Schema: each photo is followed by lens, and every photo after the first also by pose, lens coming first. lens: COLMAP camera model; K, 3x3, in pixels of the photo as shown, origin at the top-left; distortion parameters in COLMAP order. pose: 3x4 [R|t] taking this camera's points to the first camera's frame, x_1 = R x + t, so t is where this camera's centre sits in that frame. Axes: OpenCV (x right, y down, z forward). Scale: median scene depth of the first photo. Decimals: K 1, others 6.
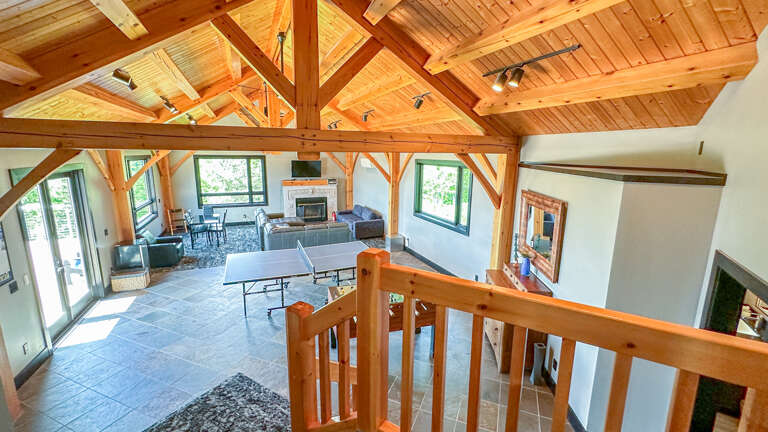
lens RADIAL K [[309.9, 0, 385.2], [0, 309.9, 214.7], [0, 0, 1]] dist [-0.001675, 0.000757]
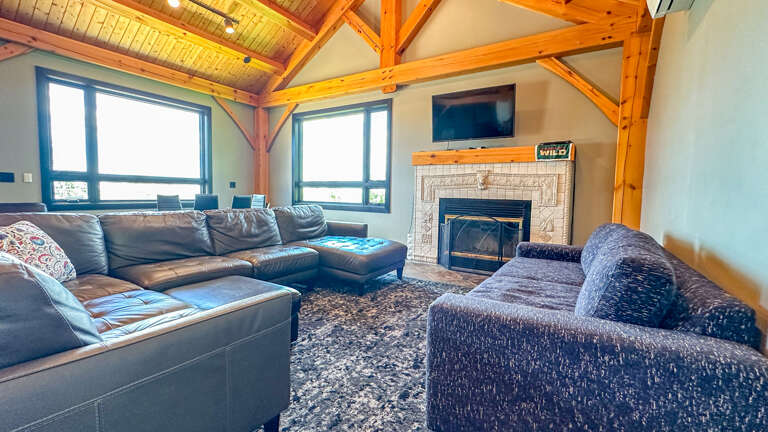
lens RADIAL K [[331.1, 0, 387.7], [0, 331.1, 218.0], [0, 0, 1]] dist [-0.002634, 0.000912]
pose [[0.559847, 0.063898, -0.826129, 0.014652], [-0.160871, 0.986433, -0.032721, -0.010694], [0.812830, 0.151219, 0.562530, 1.241596]]
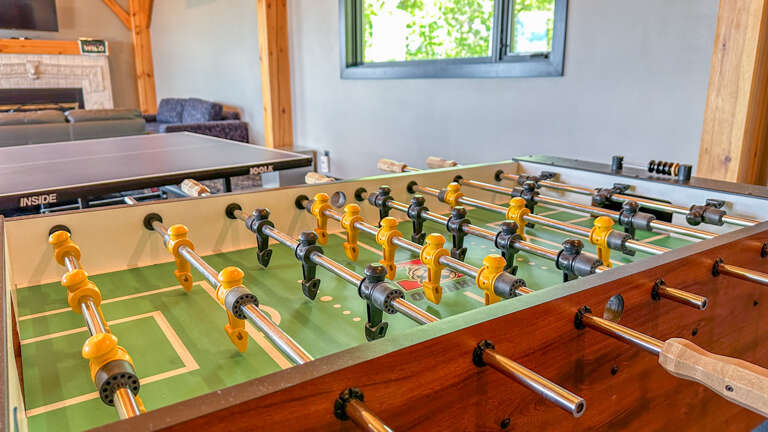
lens RADIAL K [[545.0, 0, 384.2], [0, 545.0, 216.8], [0, 0, 1]] dist [-0.023971, -0.001214]
pose [[0.958851, -0.083866, 0.271239, -0.046885], [0.067160, 0.995261, 0.070316, 0.137891], [-0.275851, -0.049206, 0.959940, 0.461913]]
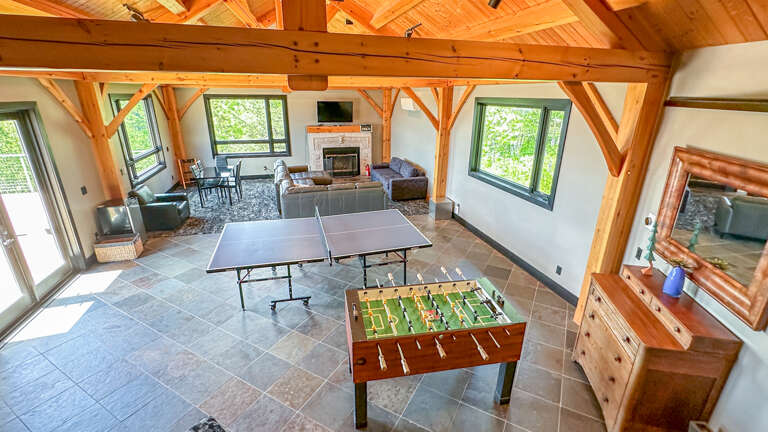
lens RADIAL K [[331.1, 0, 385.5], [0, 331.1, 213.2], [0, 0, 1]] dist [-0.002634, 0.000912]
pose [[0.992227, 0.038950, -0.118186, -0.011670], [-0.021382, 0.988991, 0.146424, -0.022355], [0.122588, -0.142759, 0.982136, 0.192620]]
